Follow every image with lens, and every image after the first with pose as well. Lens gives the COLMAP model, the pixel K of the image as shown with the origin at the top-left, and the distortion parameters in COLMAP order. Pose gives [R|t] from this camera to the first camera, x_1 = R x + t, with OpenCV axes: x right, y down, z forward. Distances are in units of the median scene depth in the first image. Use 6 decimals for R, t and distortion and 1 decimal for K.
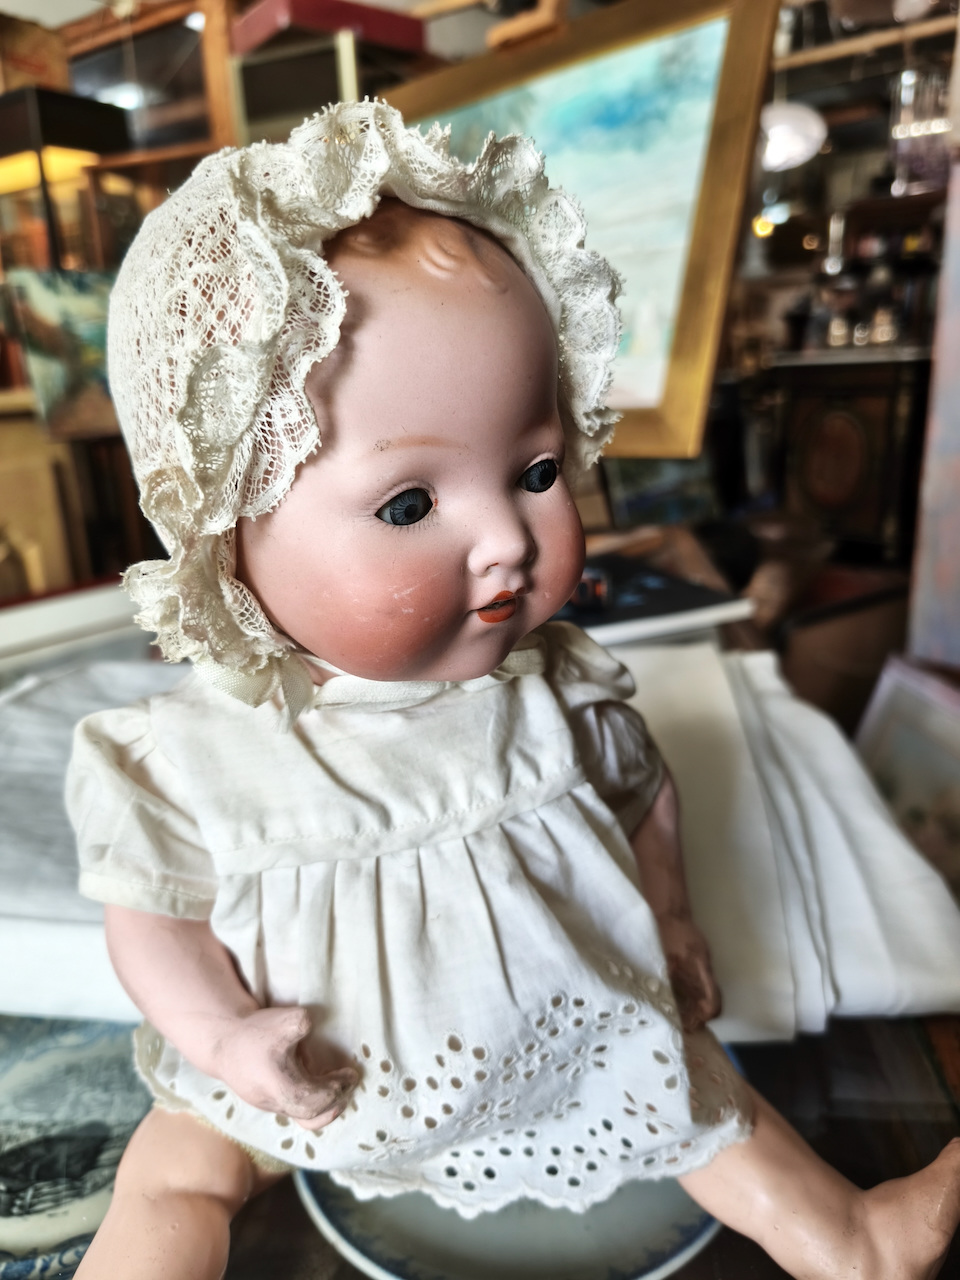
lens RADIAL K [[875.9, 0, 460.9], [0, 875.9, 633.5], [0, 0, 1]] dist [-0.003959, -0.003013]
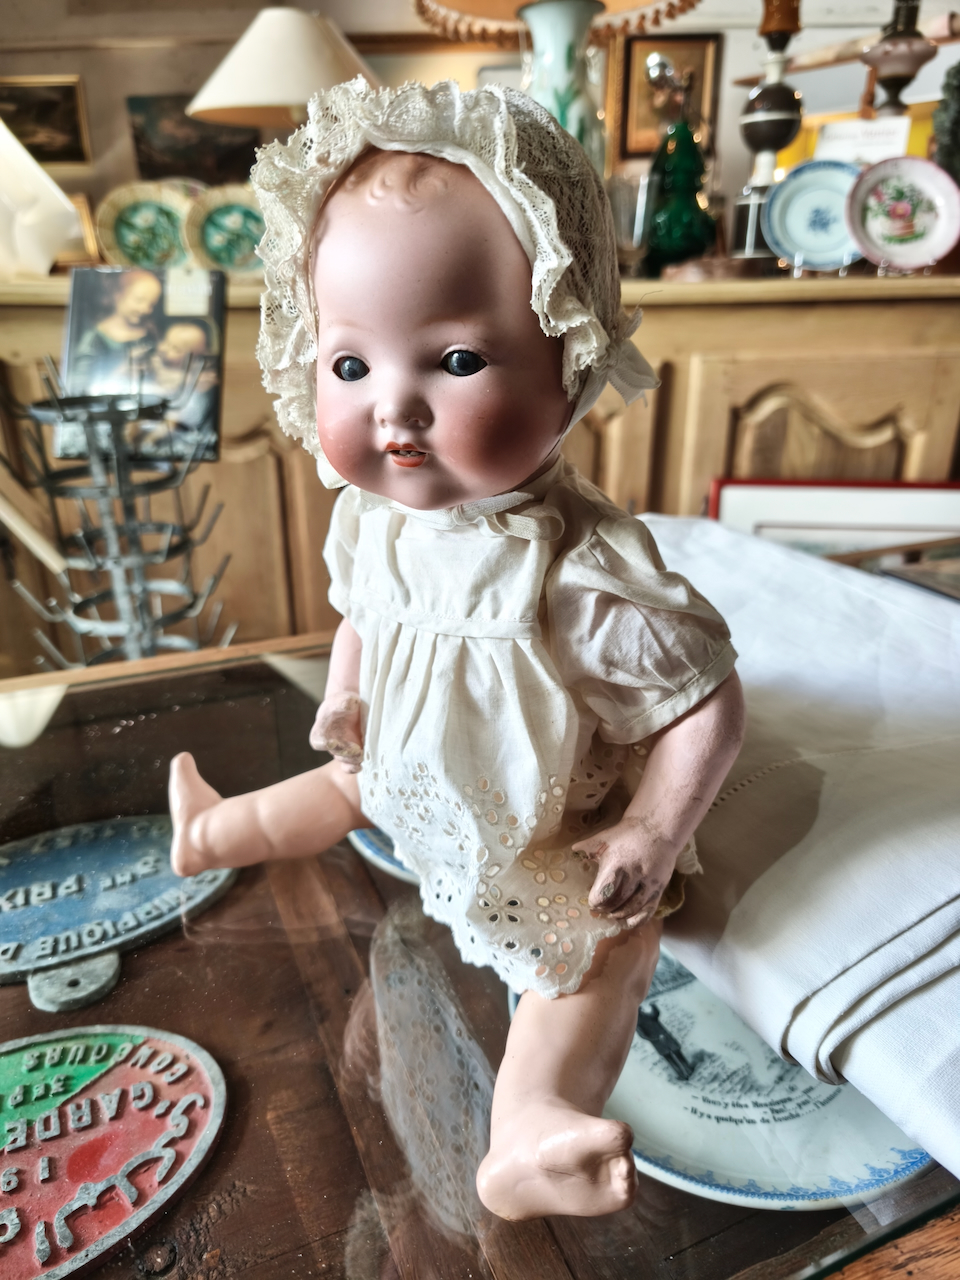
lens RADIAL K [[861.3, 0, 480.0], [0, 861.3, 640.0], [0, 0, 1]] dist [0.023980, -0.017937]
pose [[0.514415, 0.355465, -0.780399, 1.077715], [-0.252310, 0.932499, 0.258429, -0.118612], [0.819584, 0.063963, 0.569378, 0.298871]]
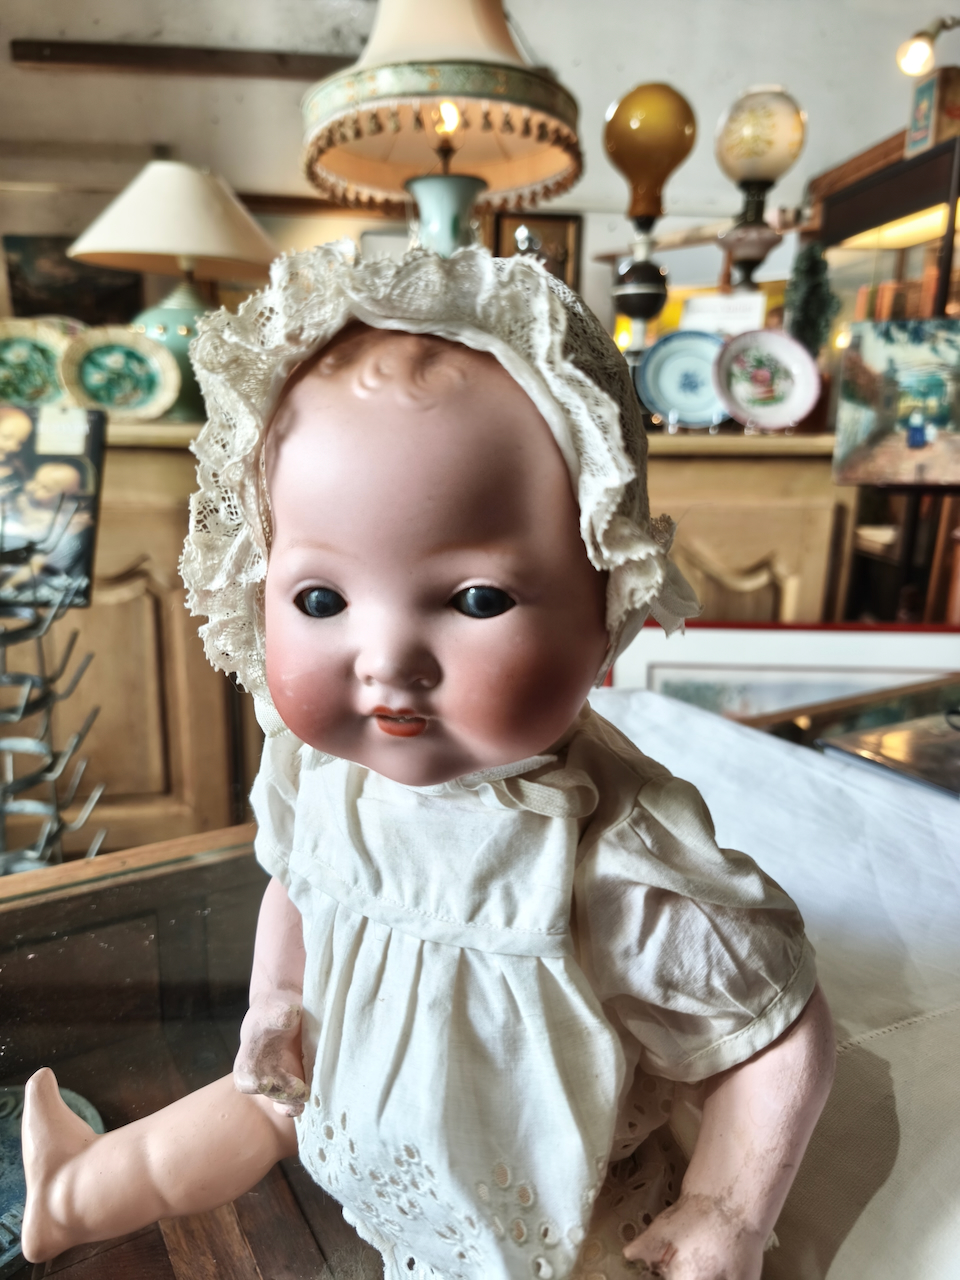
lens RADIAL K [[861.3, 0, 480.0], [0, 861.3, 640.0], [0, 0, 1]] dist [0.023980, -0.017937]
pose [[0.625994, 0.235645, -0.743372, 0.688159], [-0.261288, 0.961531, 0.084770, -0.191904], [0.734751, 0.141169, 0.663485, 0.353006]]
